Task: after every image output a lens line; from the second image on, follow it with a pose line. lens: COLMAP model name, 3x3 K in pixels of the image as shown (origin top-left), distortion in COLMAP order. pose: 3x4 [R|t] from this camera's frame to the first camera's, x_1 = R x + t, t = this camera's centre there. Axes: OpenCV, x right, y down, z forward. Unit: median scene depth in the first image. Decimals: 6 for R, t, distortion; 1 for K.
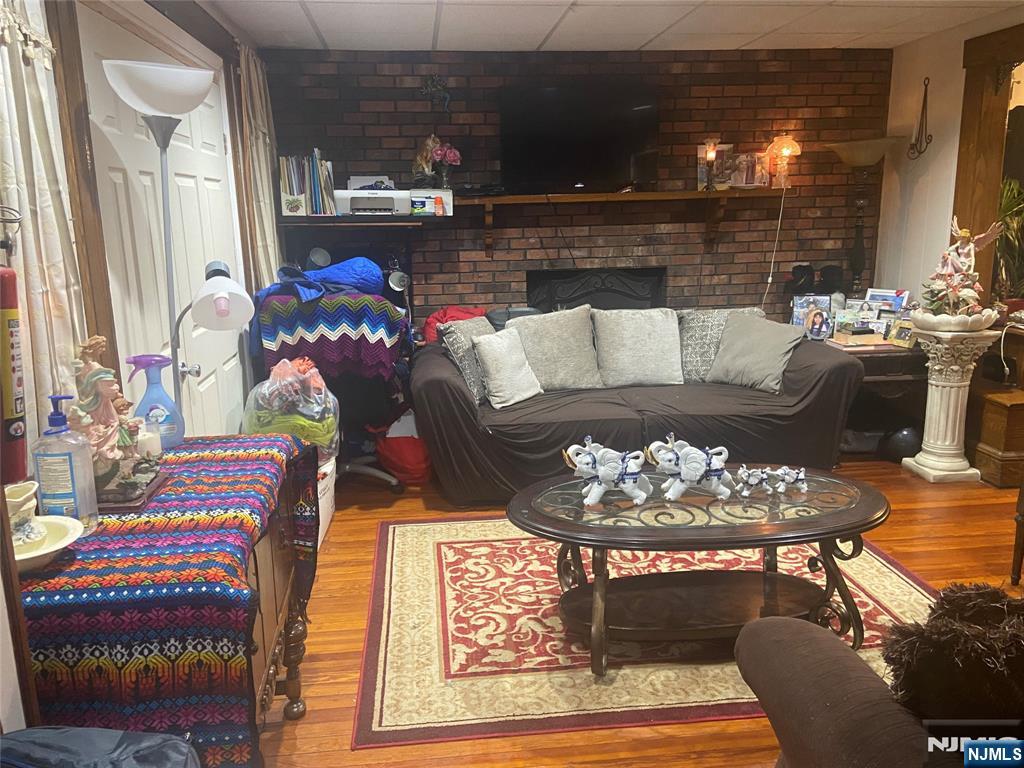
lens RADIAL K [[774.1, 0, 503.2], [0, 774.1, 376.3], [0, 0, 1]] dist [0.063622, -0.059982]
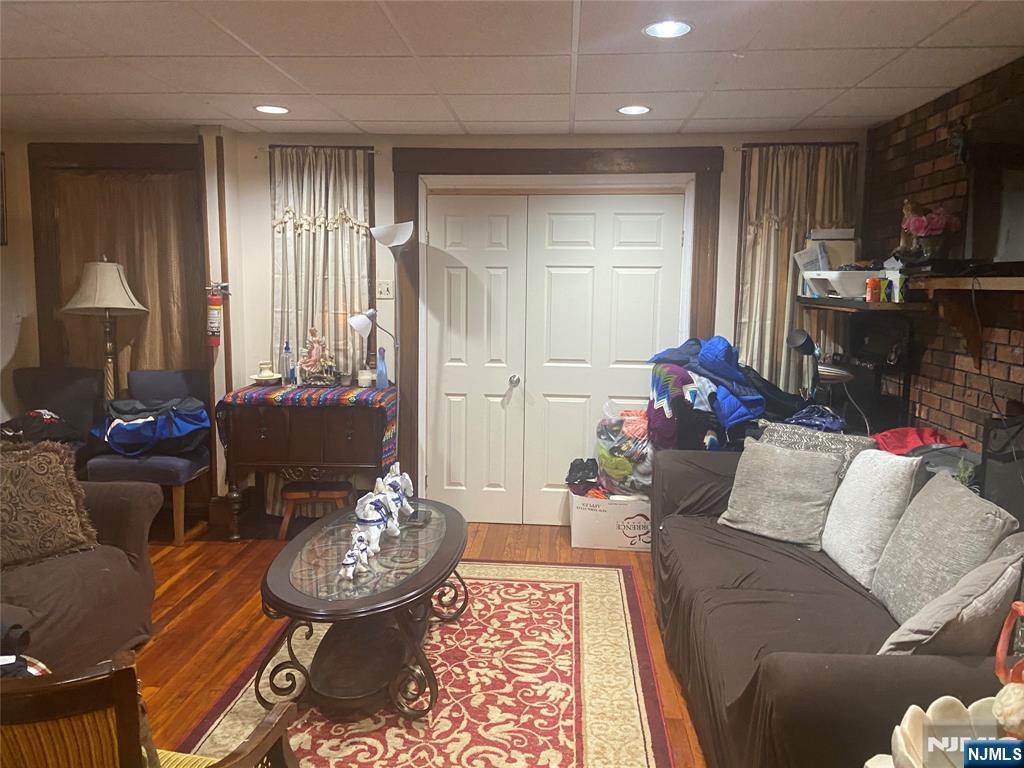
lens RADIAL K [[774.1, 0, 503.8], [0, 774.1, 383.0], [0, 0, 1]] dist [0.063622, -0.059982]
pose [[-0.202649, 0.142579, -0.968816, 1.026170], [-0.215022, 0.958720, 0.186070, -0.259492], [0.955353, 0.246023, -0.163626, 1.048253]]
